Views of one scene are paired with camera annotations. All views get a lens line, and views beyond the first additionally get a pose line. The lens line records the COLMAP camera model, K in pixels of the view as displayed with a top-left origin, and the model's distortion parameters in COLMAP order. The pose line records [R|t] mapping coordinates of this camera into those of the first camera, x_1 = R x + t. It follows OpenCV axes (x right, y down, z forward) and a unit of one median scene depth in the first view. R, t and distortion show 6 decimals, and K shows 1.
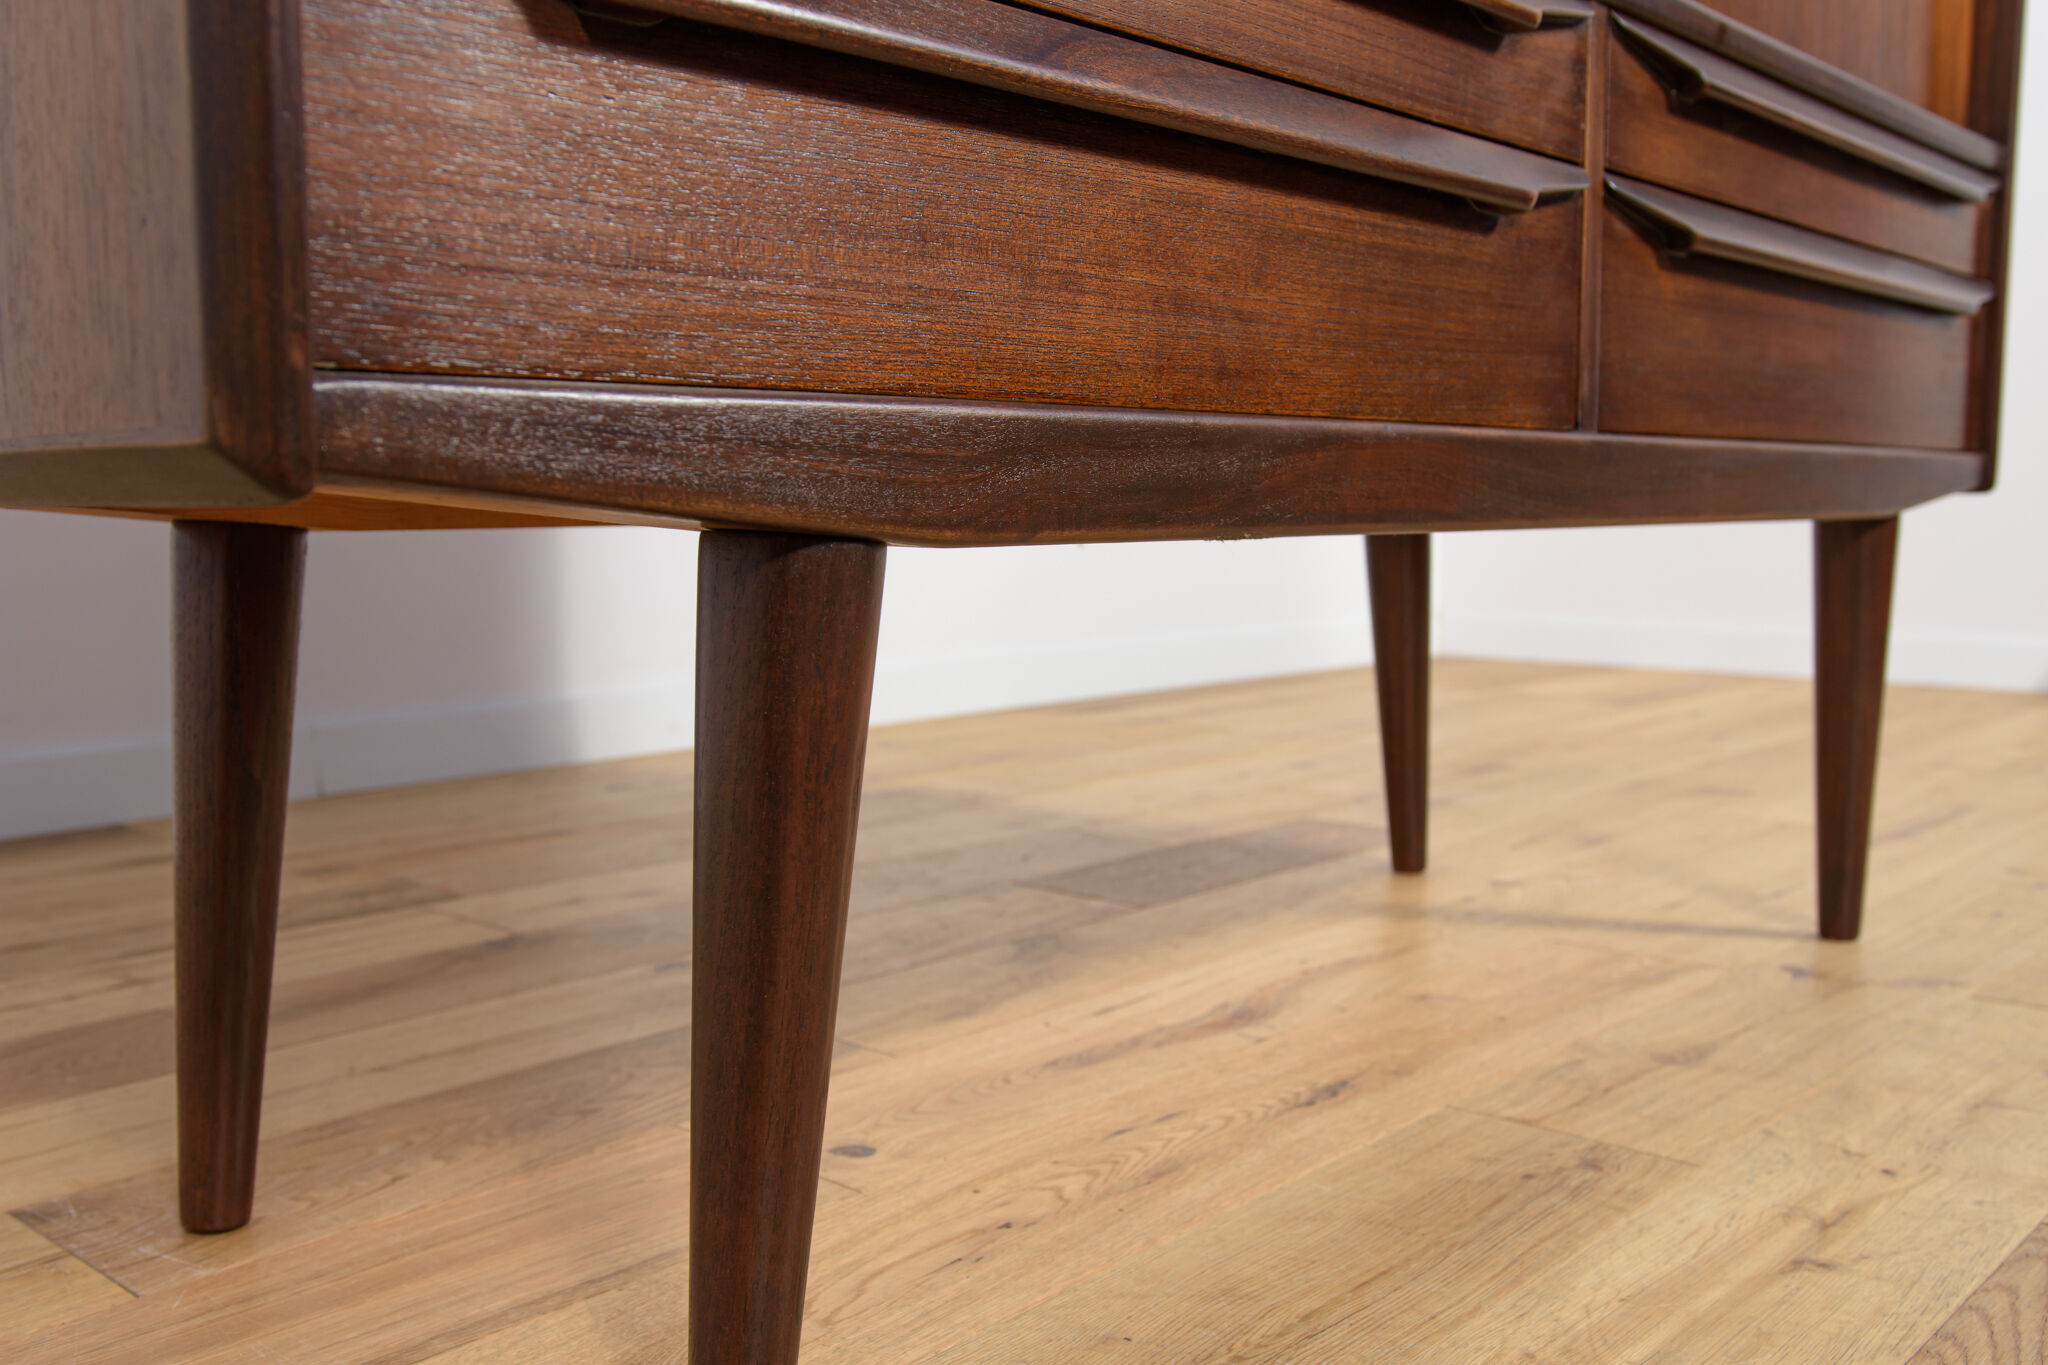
lens RADIAL K [[1928.6, 0, 1025.5], [0, 1928.6, 688.6], [0, 0, 1]] dist [-0.013835, 0.000000]
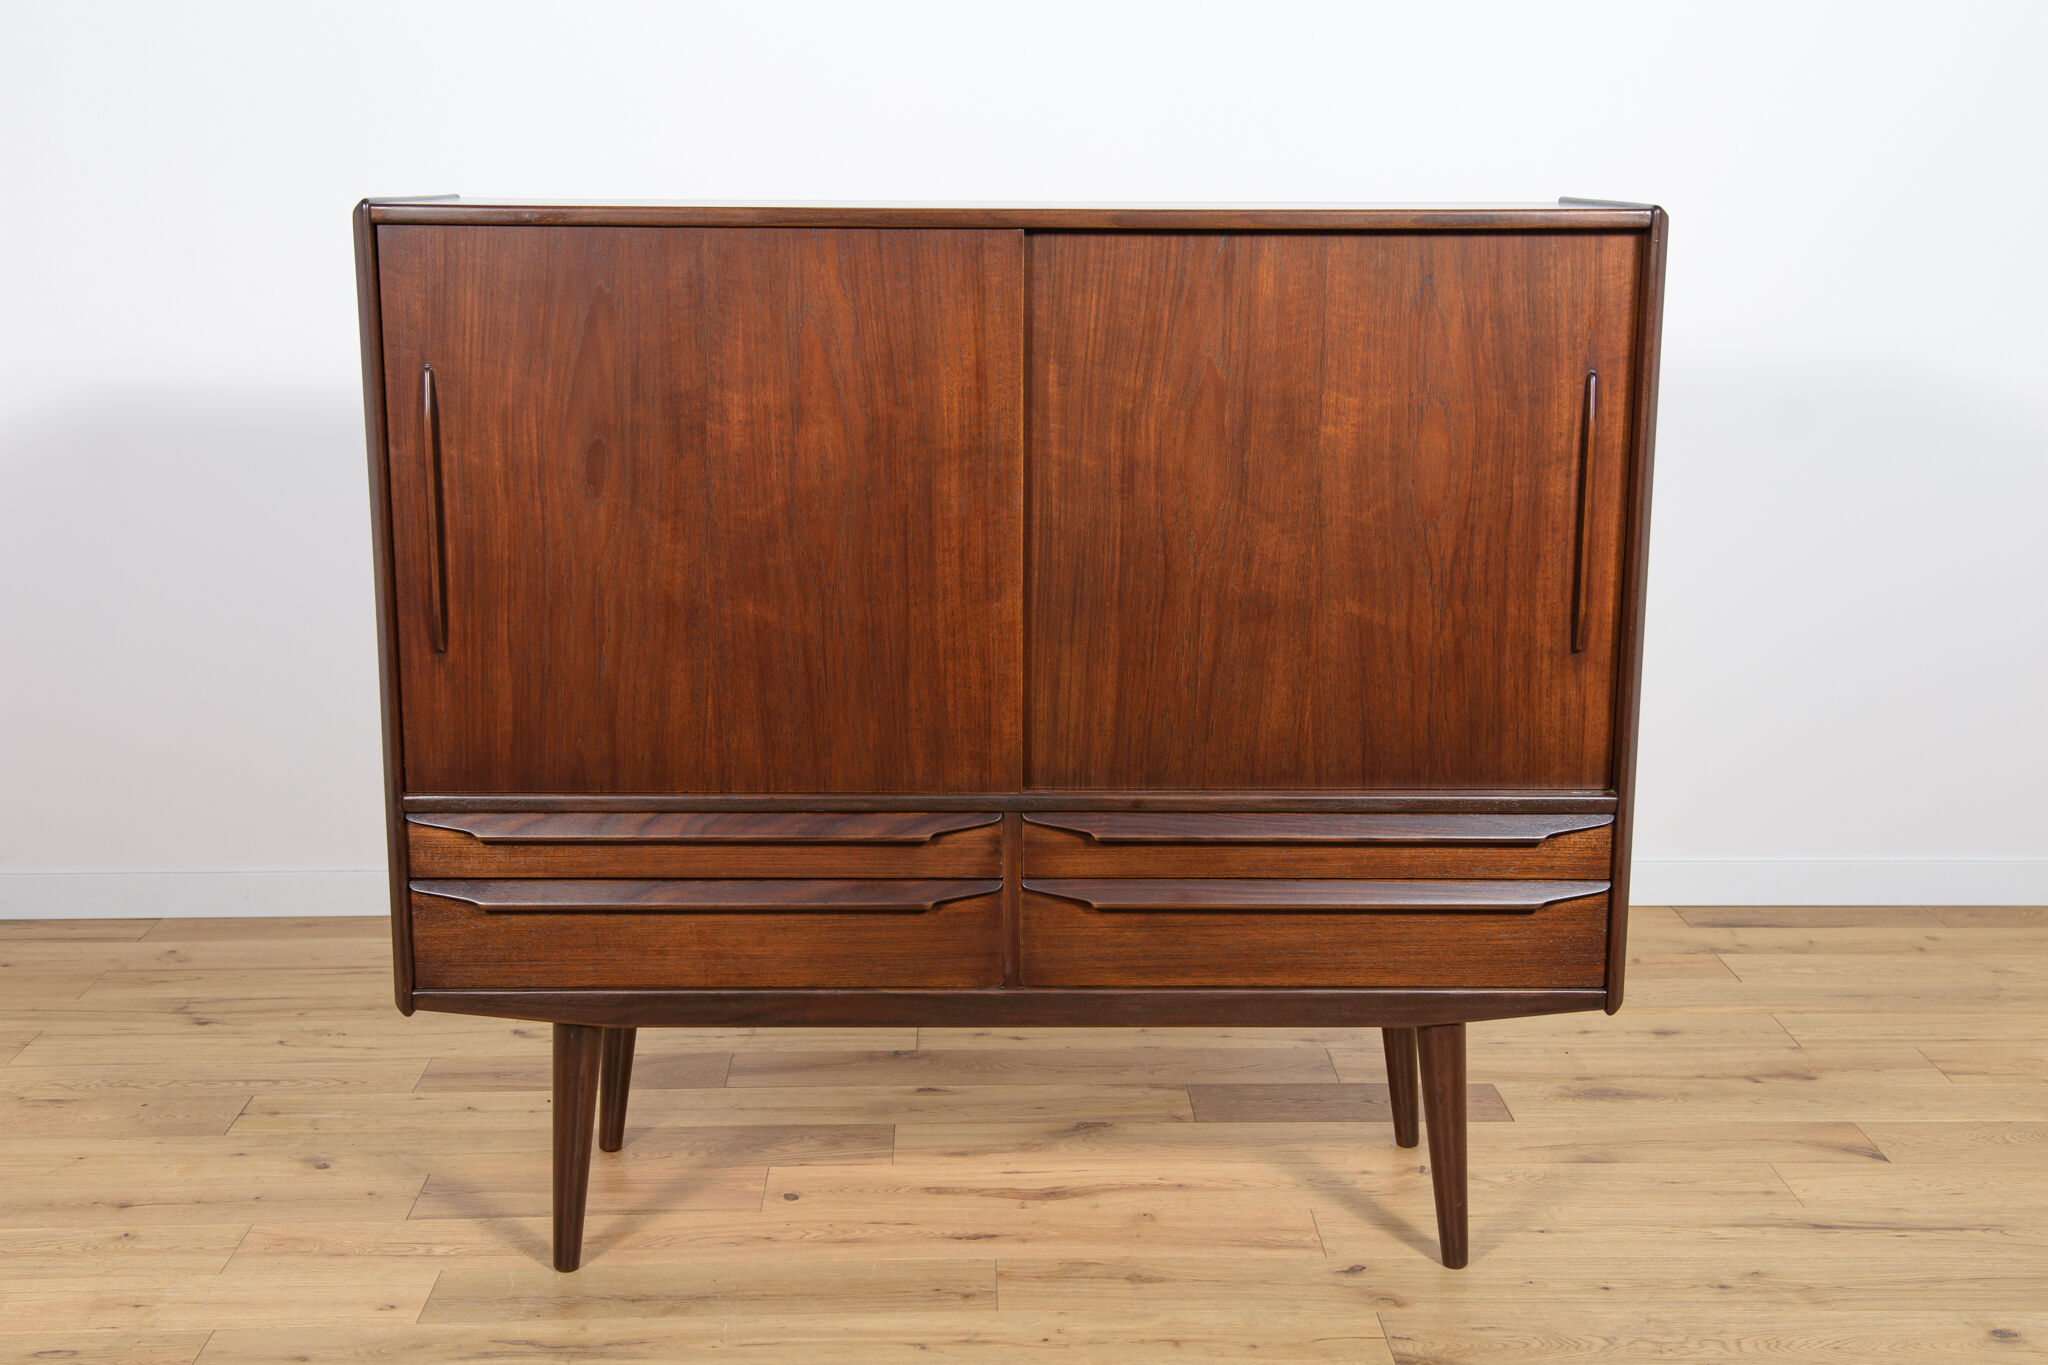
lens RADIAL K [[2585.2, 0, 1025.7], [0, 2585.2, 698.2], [0, 0, 1]] dist [0.096020, 0.000000]
pose [[0.683235, 0.161941, -0.712015, 3.187161], [-0.078114, 0.985712, 0.149235, -1.224564], [0.726008, -0.046345, 0.686123, -1.416814]]
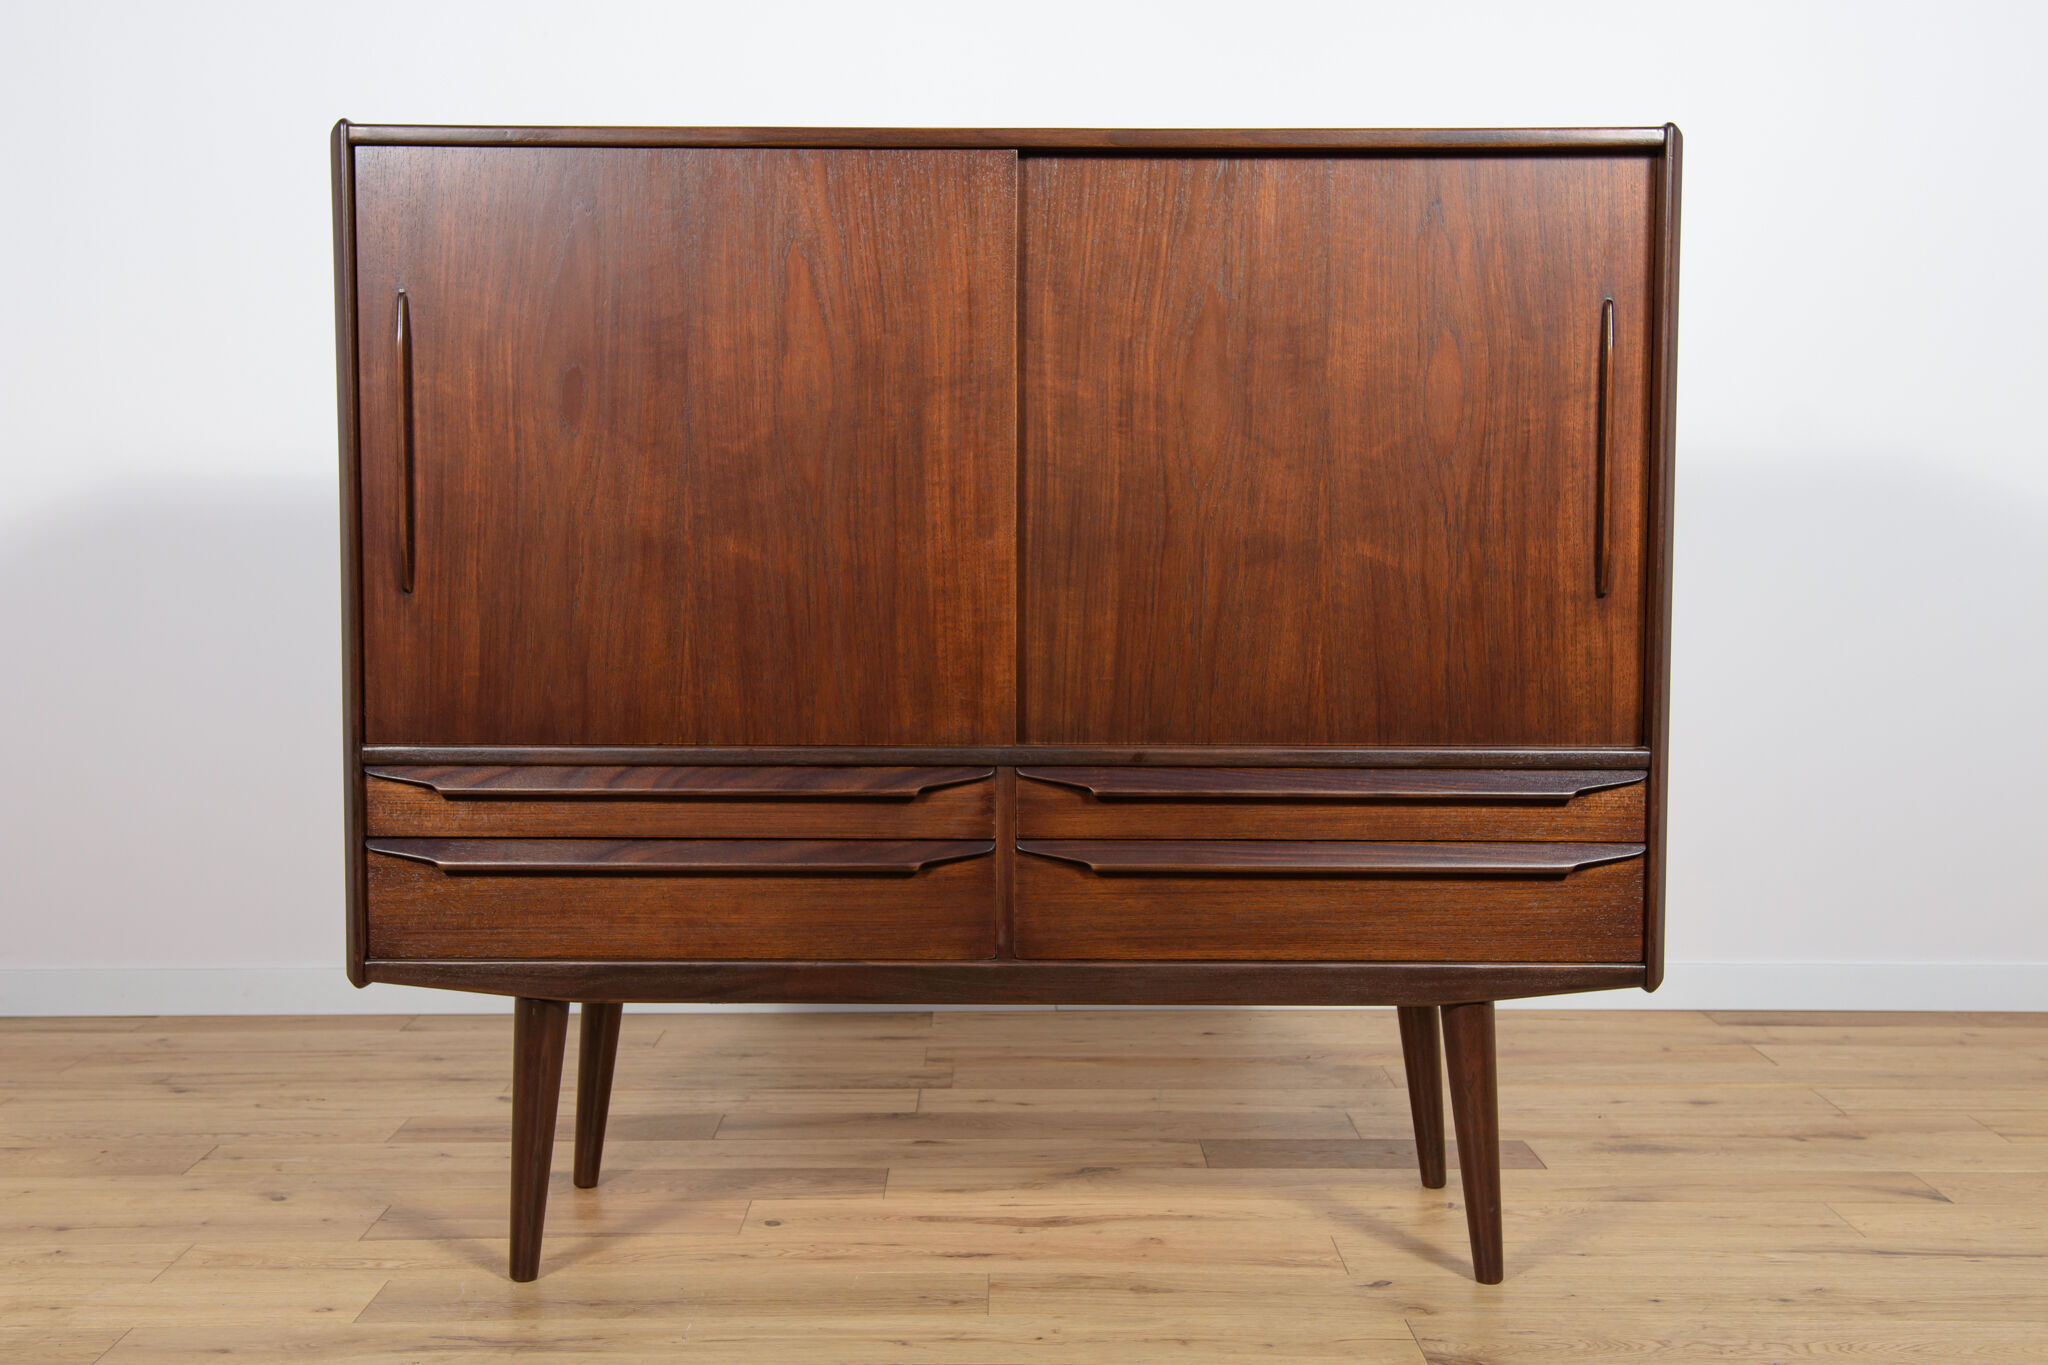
lens RADIAL K [[2379.4, 0, 1022.9], [0, 2379.4, 693.3], [0, 0, 1]] dist [0.069520, 0.000000]
pose [[0.670430, 0.054152, -0.739994, 2.931870], [-0.077705, 0.996973, 0.002558, -0.572924], [0.737893, 0.055786, 0.672608, -1.016887]]
